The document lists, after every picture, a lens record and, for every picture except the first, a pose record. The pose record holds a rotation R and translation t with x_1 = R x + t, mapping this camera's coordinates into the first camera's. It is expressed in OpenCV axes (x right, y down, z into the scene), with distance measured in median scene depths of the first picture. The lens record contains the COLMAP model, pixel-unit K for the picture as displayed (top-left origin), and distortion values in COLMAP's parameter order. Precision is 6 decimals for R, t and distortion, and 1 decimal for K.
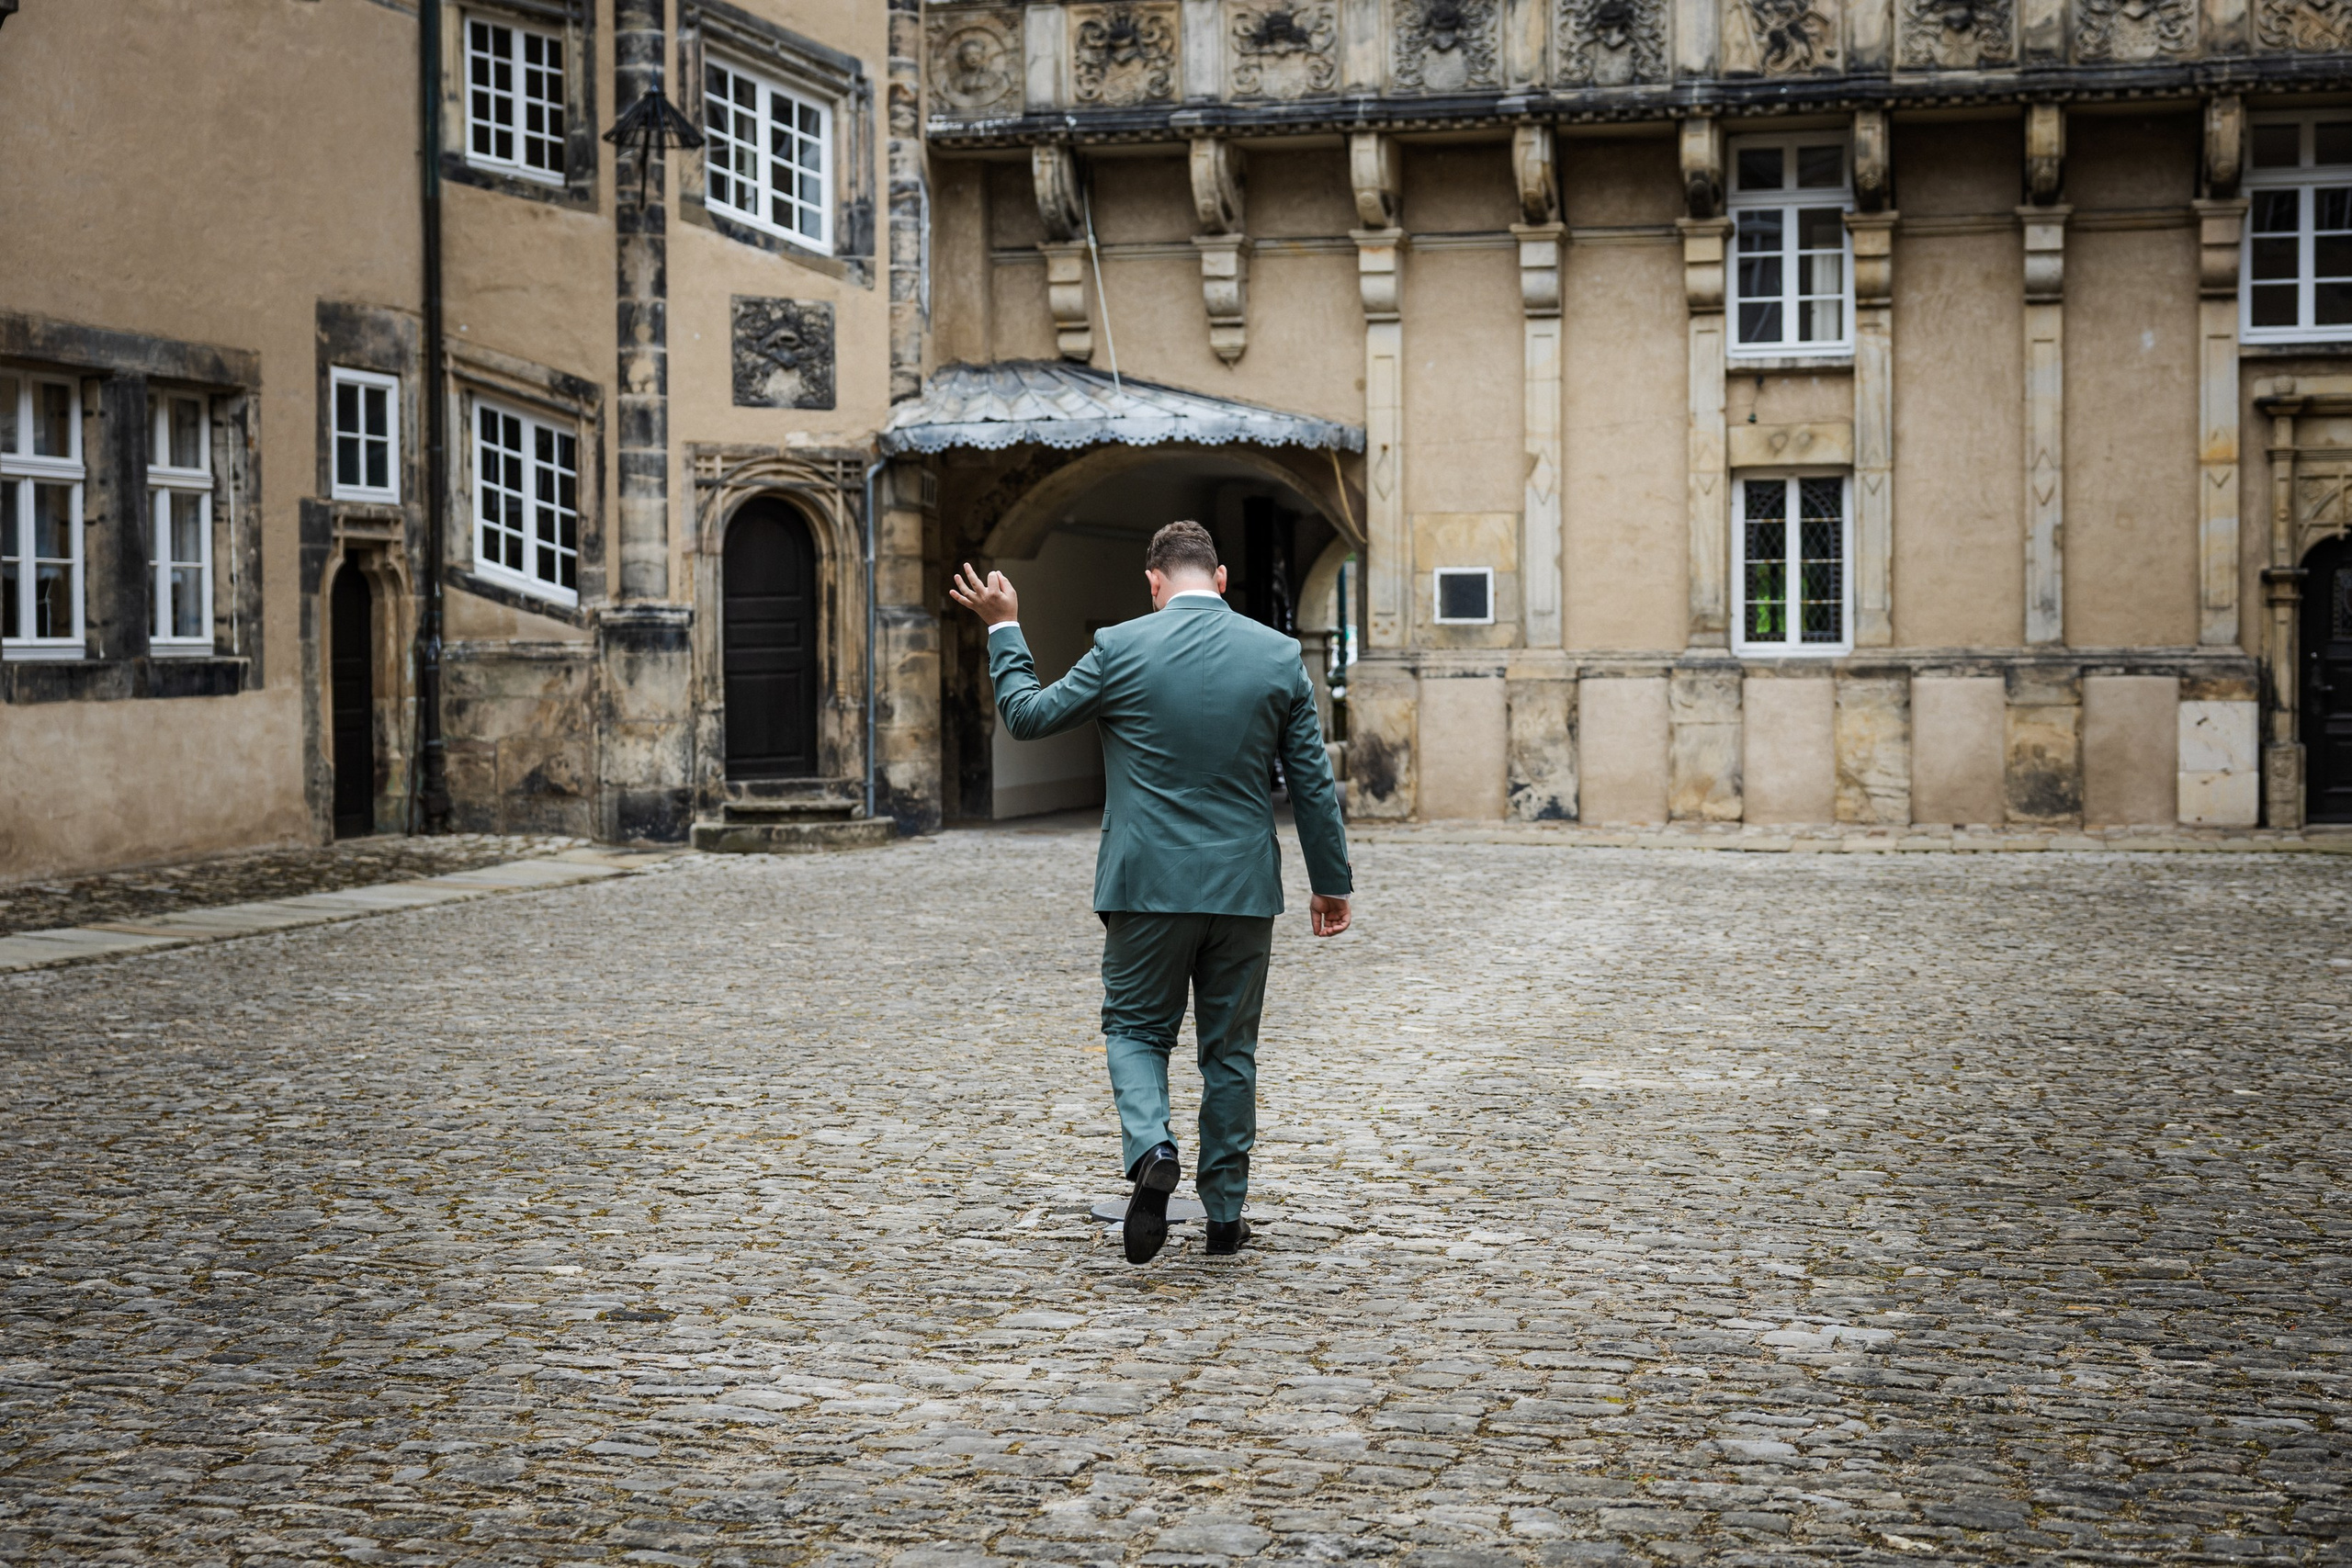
lens RADIAL K [[3378.8, 0, 1172.8], [0, 3378.8, 718.3], [0, 0, 1]] dist [0.008588, 0.037965]
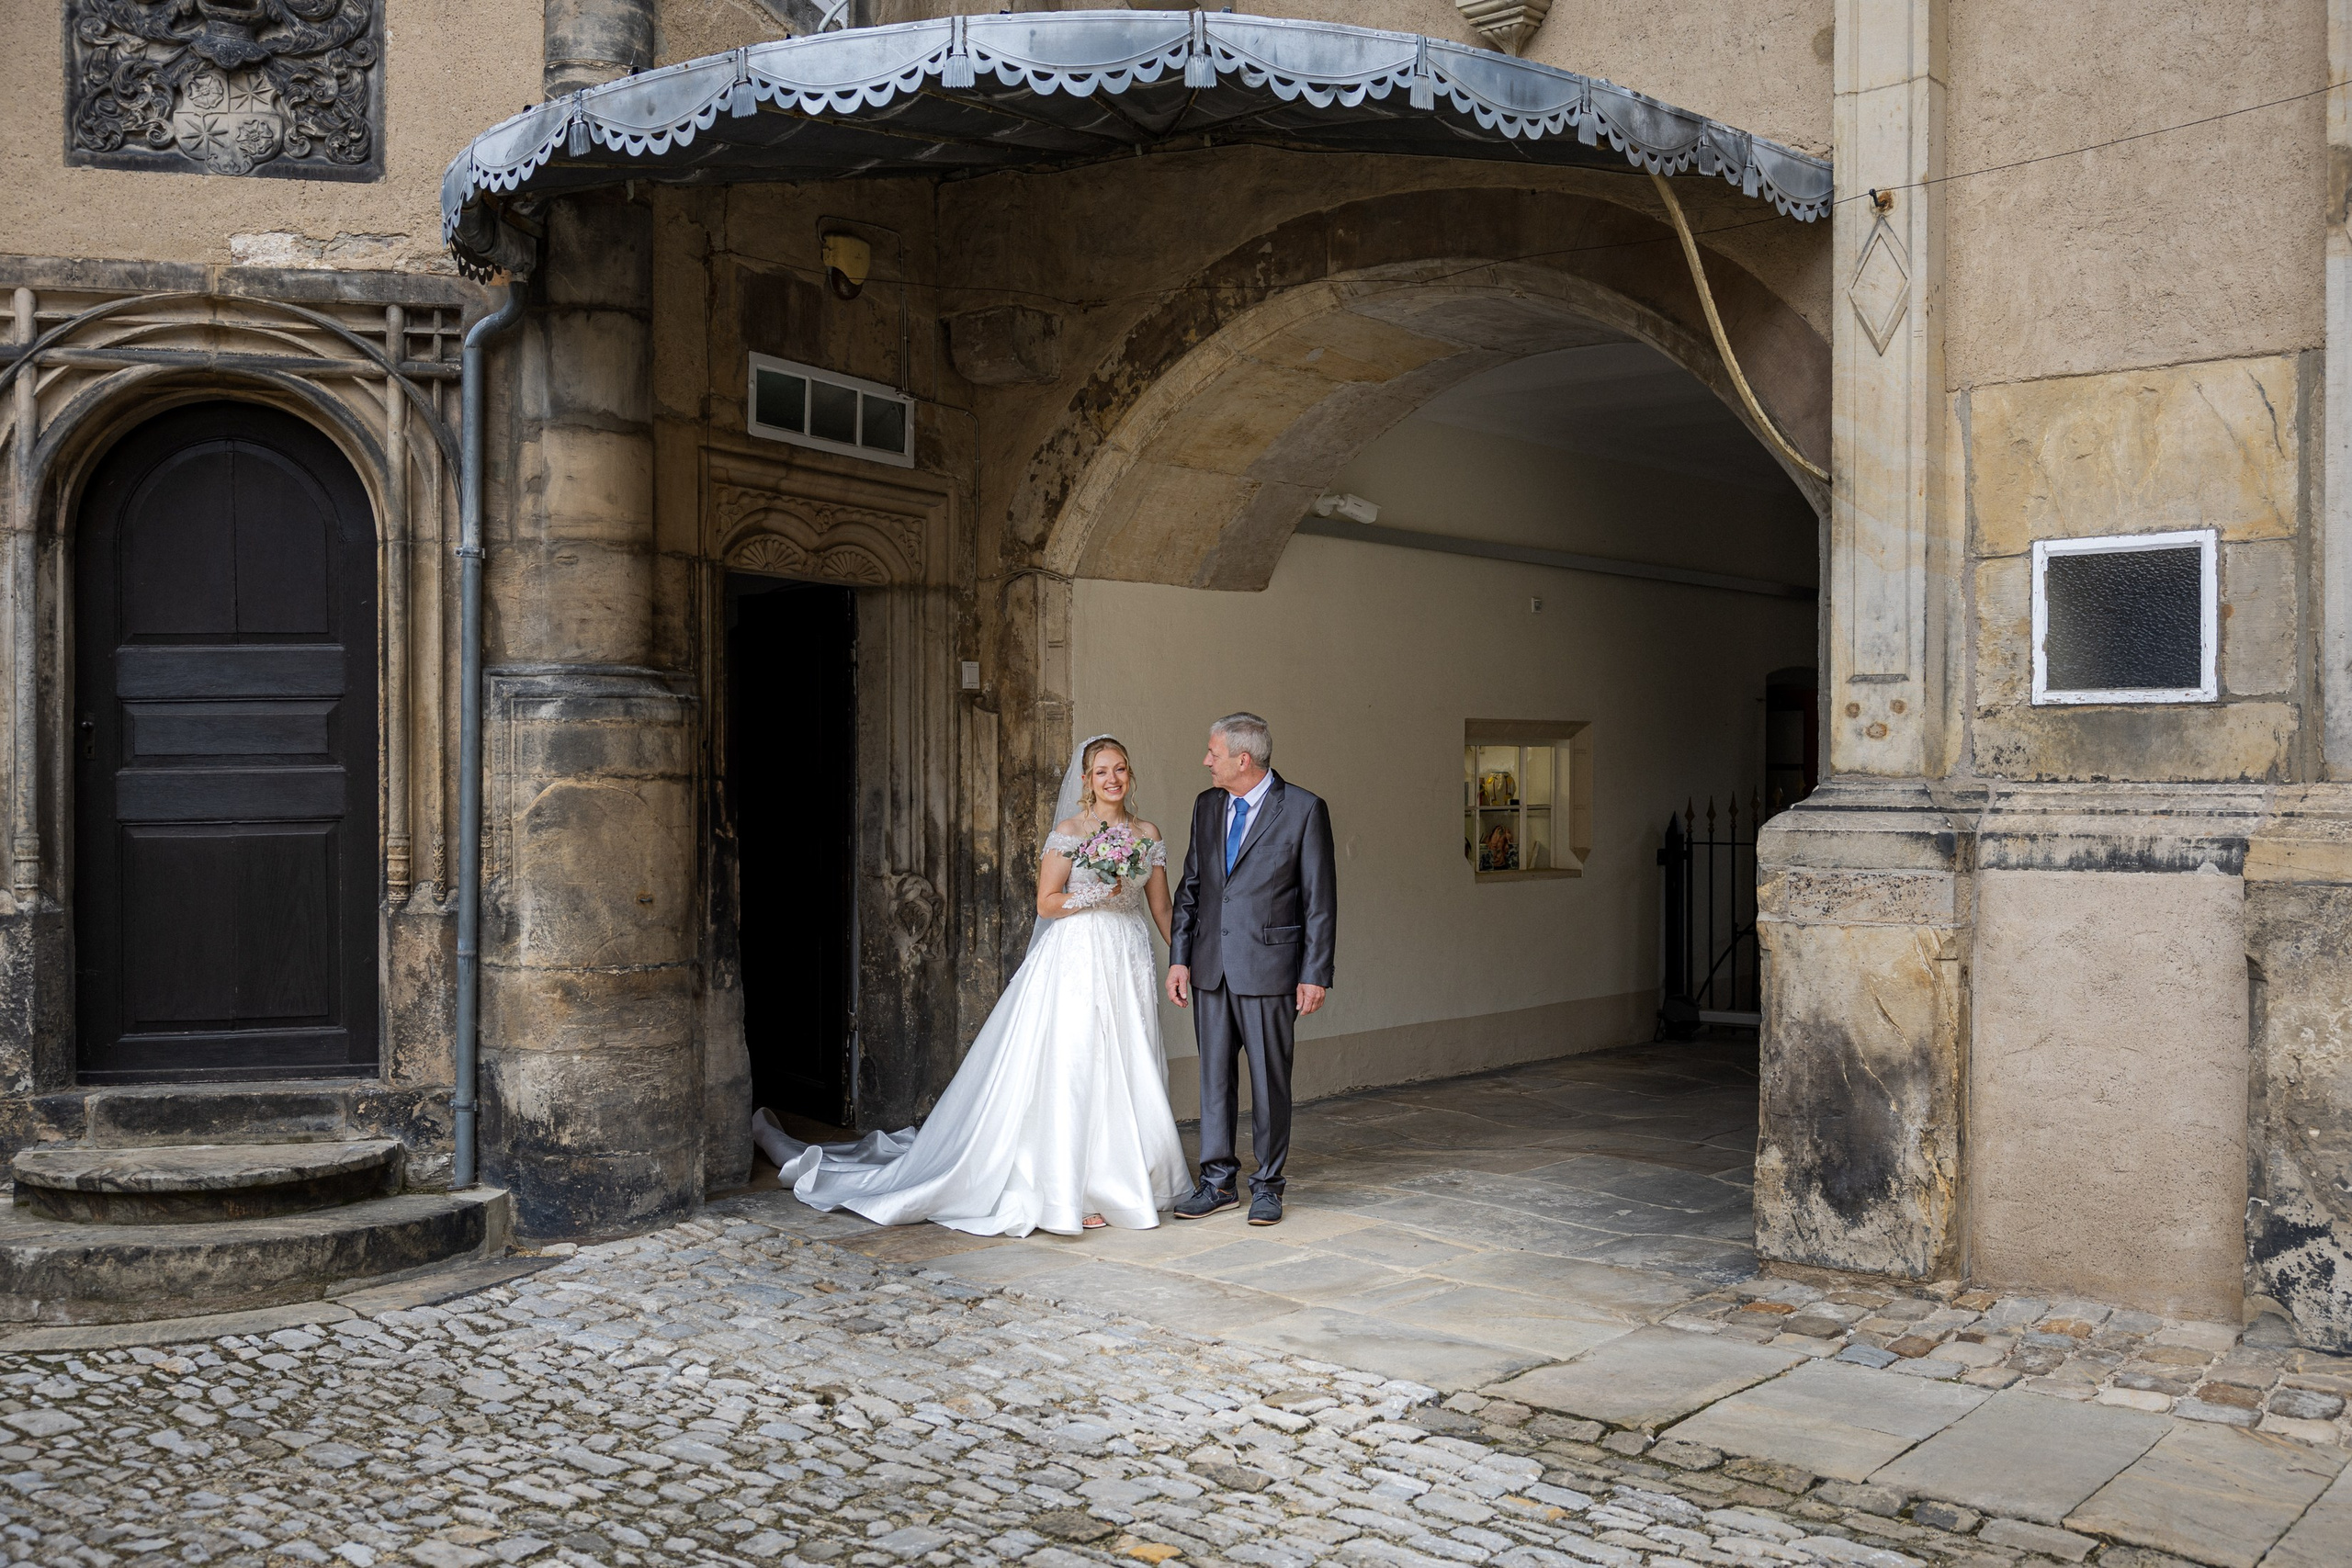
lens RADIAL K [[2226.8, 0, 1176.0], [0, 2226.8, 784.0], [0, 0, 1]] dist [-0.000641, 0.000064]
pose [[0.896004, 0.009090, -0.443952, 0.106038], [-0.015870, 0.999807, -0.011558, -0.017209], [0.443762, 0.017402, 0.895976, 0.810023]]
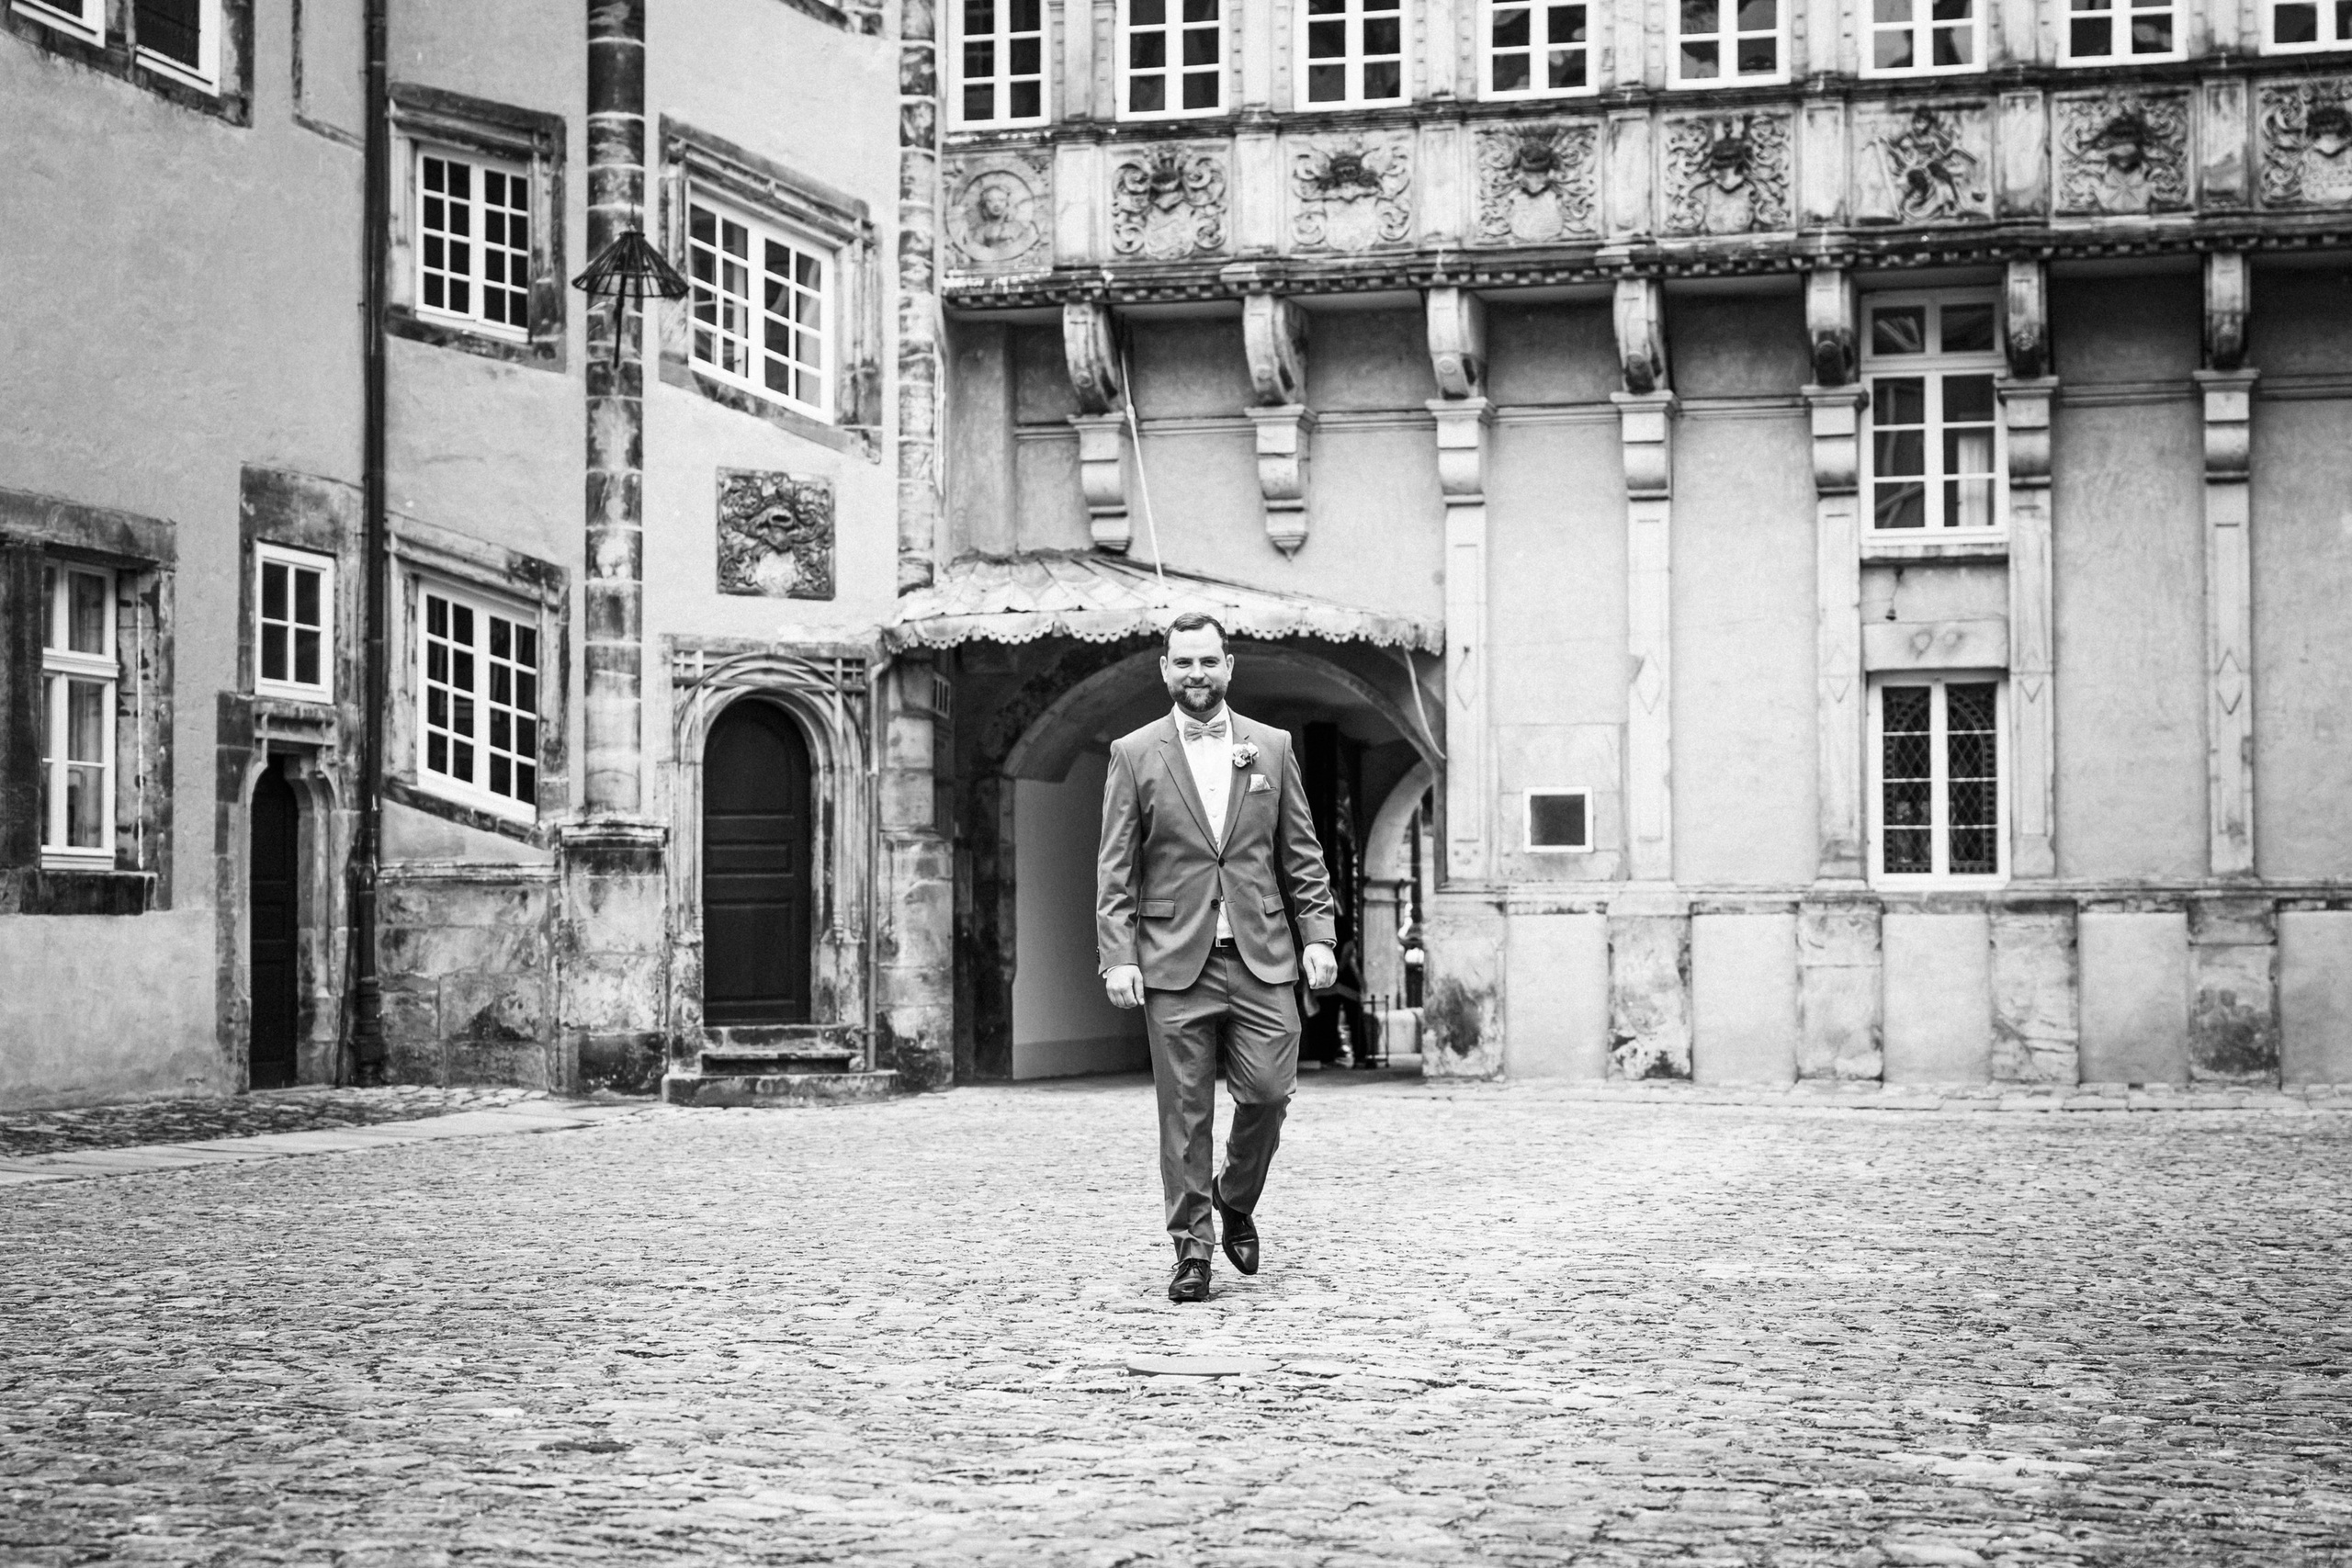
lens RADIAL K [[3878.0, 0, 1182.5], [0, 3878.0, 788.6], [0, 0, 1]] dist [0.023304, 0.018787]
pose [[0.999945, 0.003907, -0.009735, -0.000472], [-0.004489, 0.998158, -0.060494, 0.017264], [0.009481, 0.060534, 0.998121, 0.007196]]
